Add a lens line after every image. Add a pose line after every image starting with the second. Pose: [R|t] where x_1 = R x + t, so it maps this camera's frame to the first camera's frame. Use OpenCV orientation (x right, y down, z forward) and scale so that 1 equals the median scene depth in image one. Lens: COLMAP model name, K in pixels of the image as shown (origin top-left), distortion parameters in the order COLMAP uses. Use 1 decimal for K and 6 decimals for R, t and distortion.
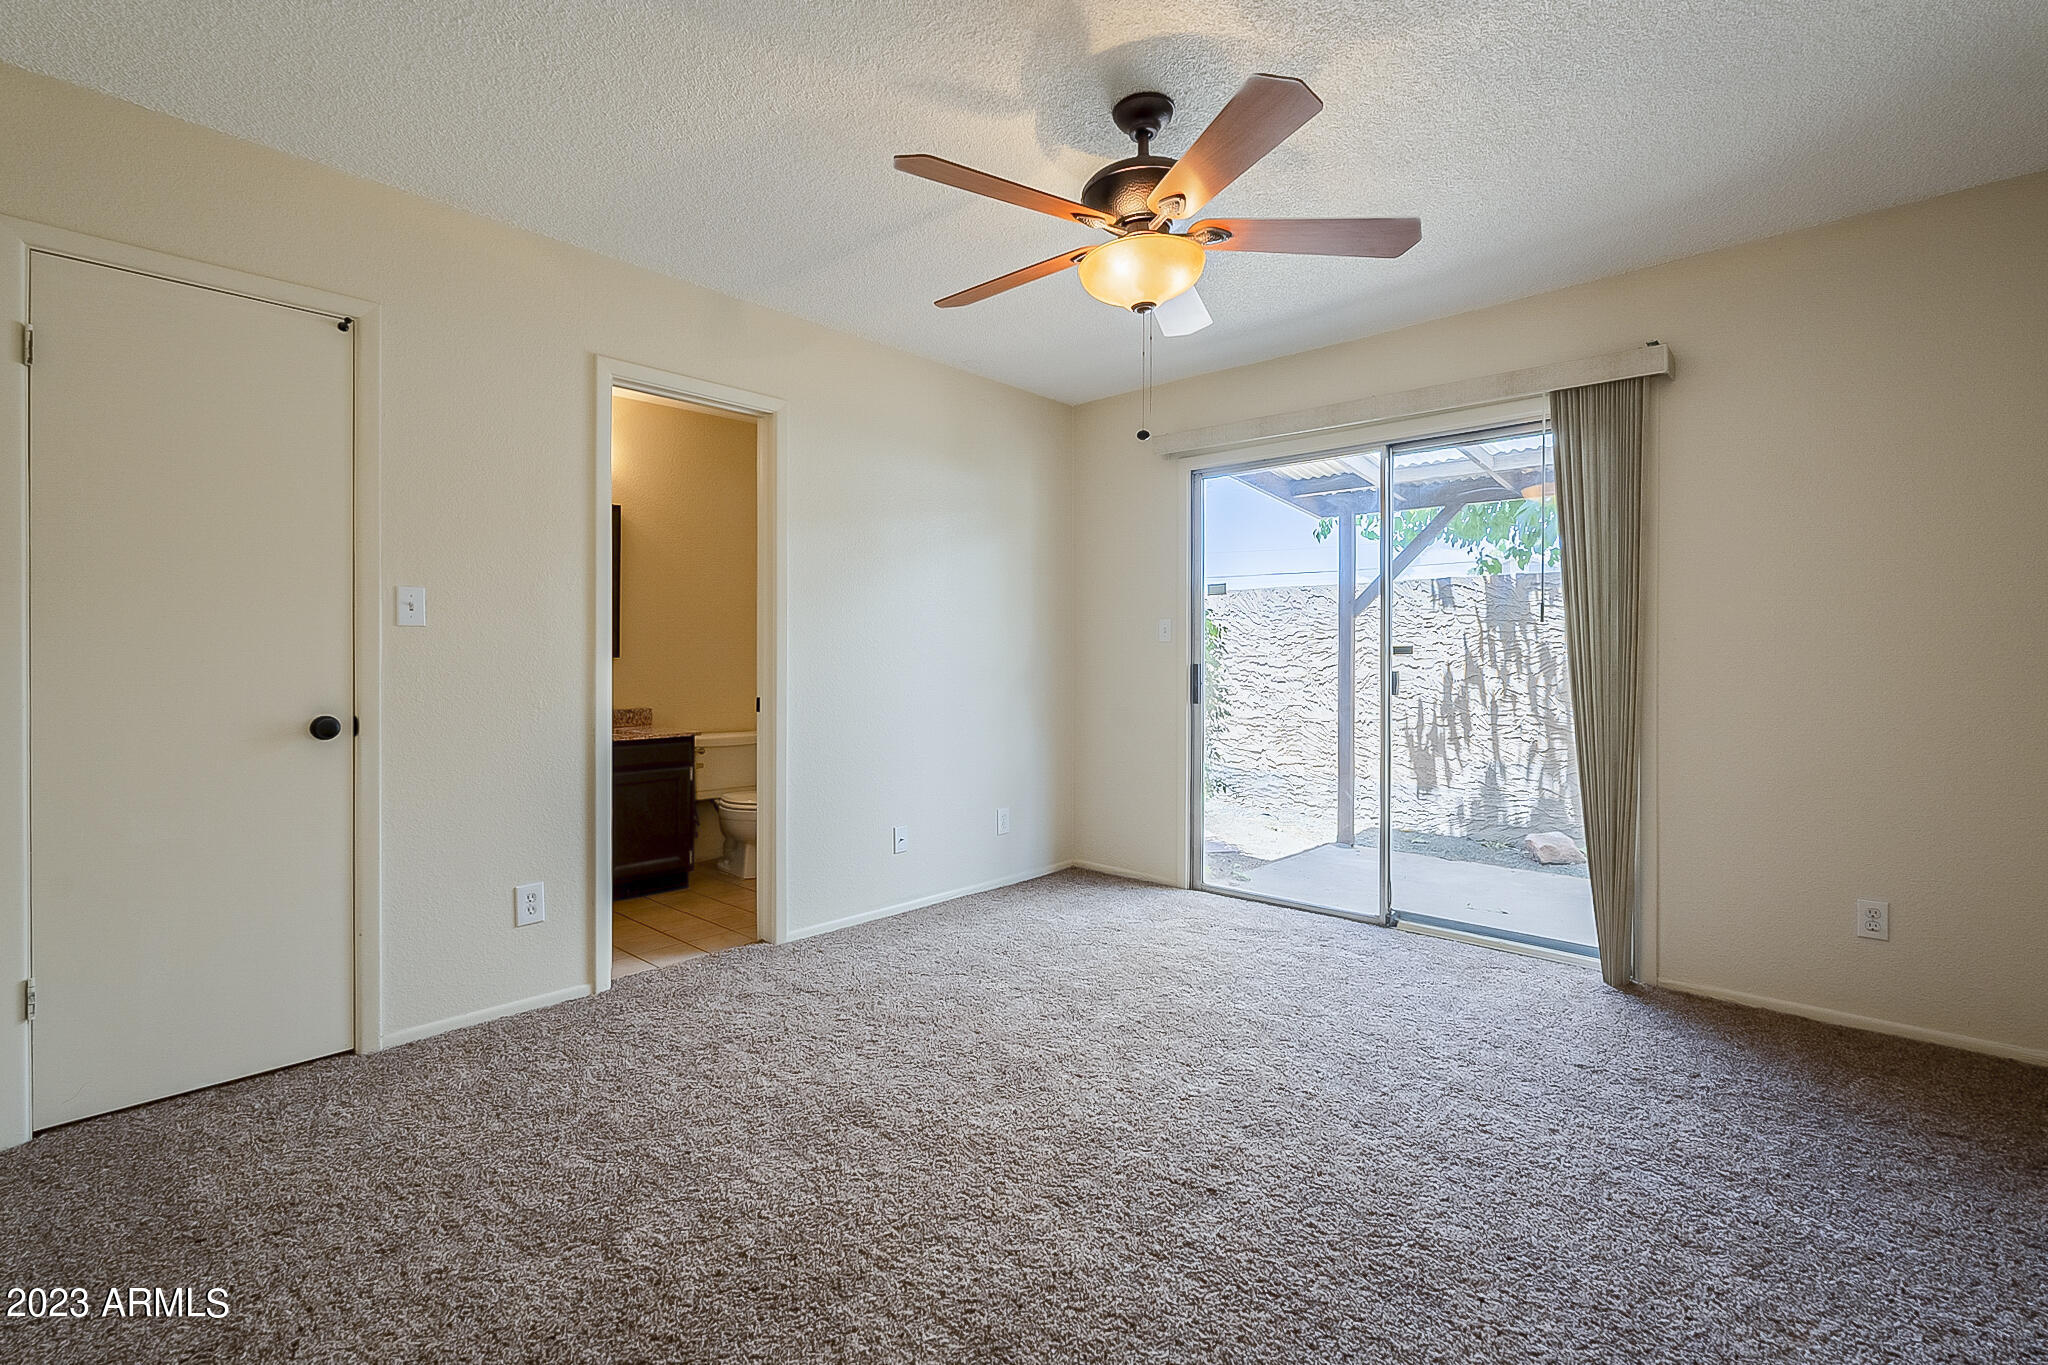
lens RADIAL K [[910.9, 0, 1021.2], [0, 910.9, 674.6], [0, 0, 1]] dist [-0.006601, 0.000993]
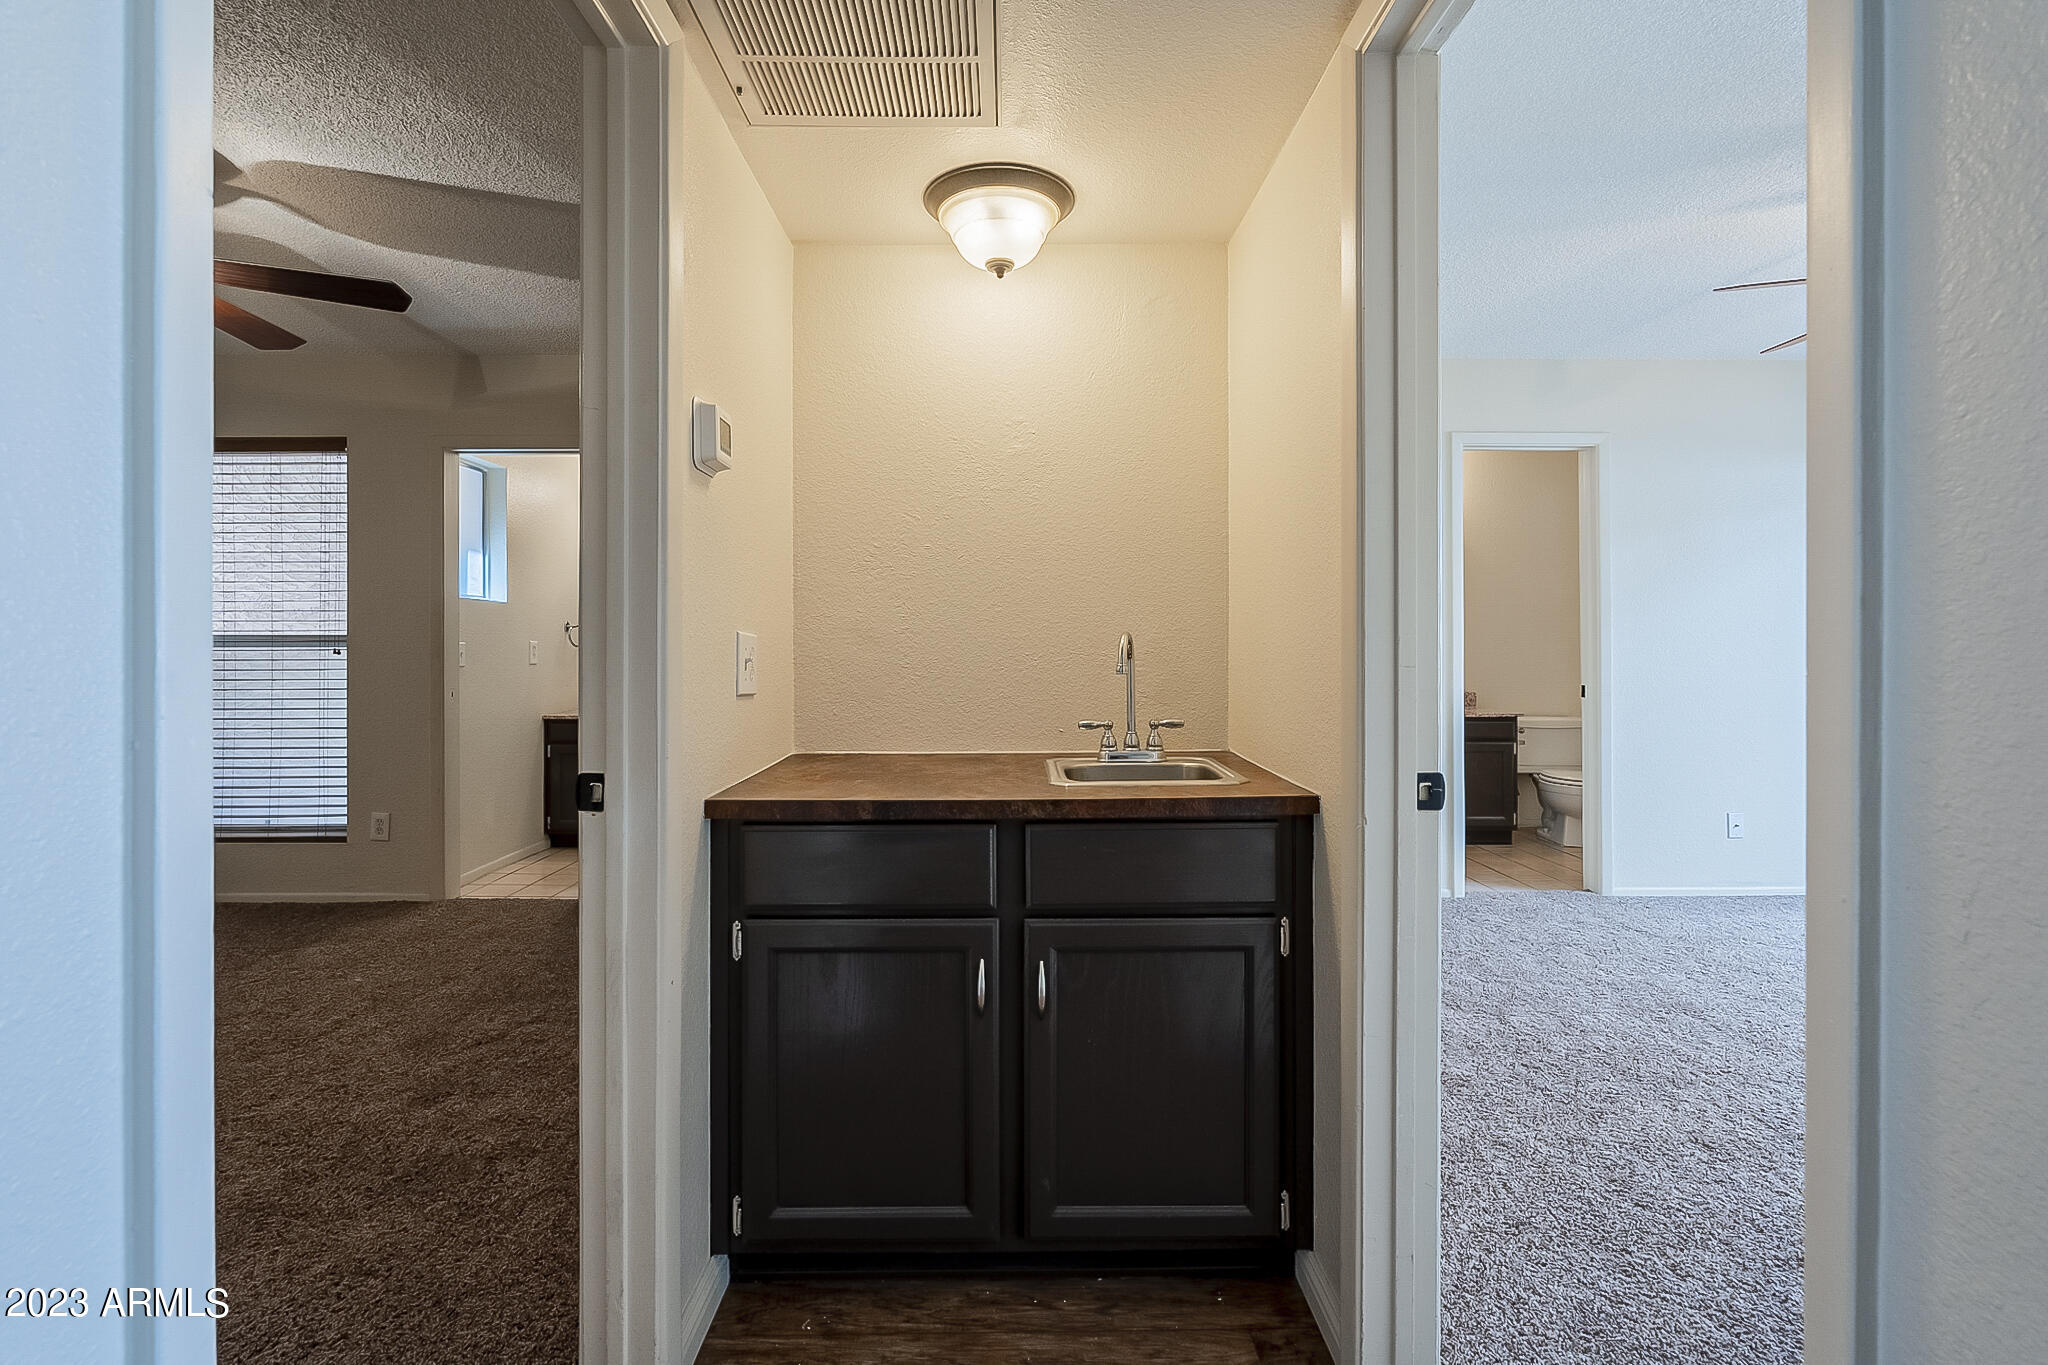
lens RADIAL K [[910.9, 0, 1010.3], [0, 910.9, 635.5], [0, 0, 1]] dist [-0.006601, 0.000993]
pose [[0.685578, -0.012023, -0.727899, 0.065412], [-0.008915, 0.999650, -0.024909, -0.005308], [0.727944, 0.023566, 0.685231, -0.372125]]
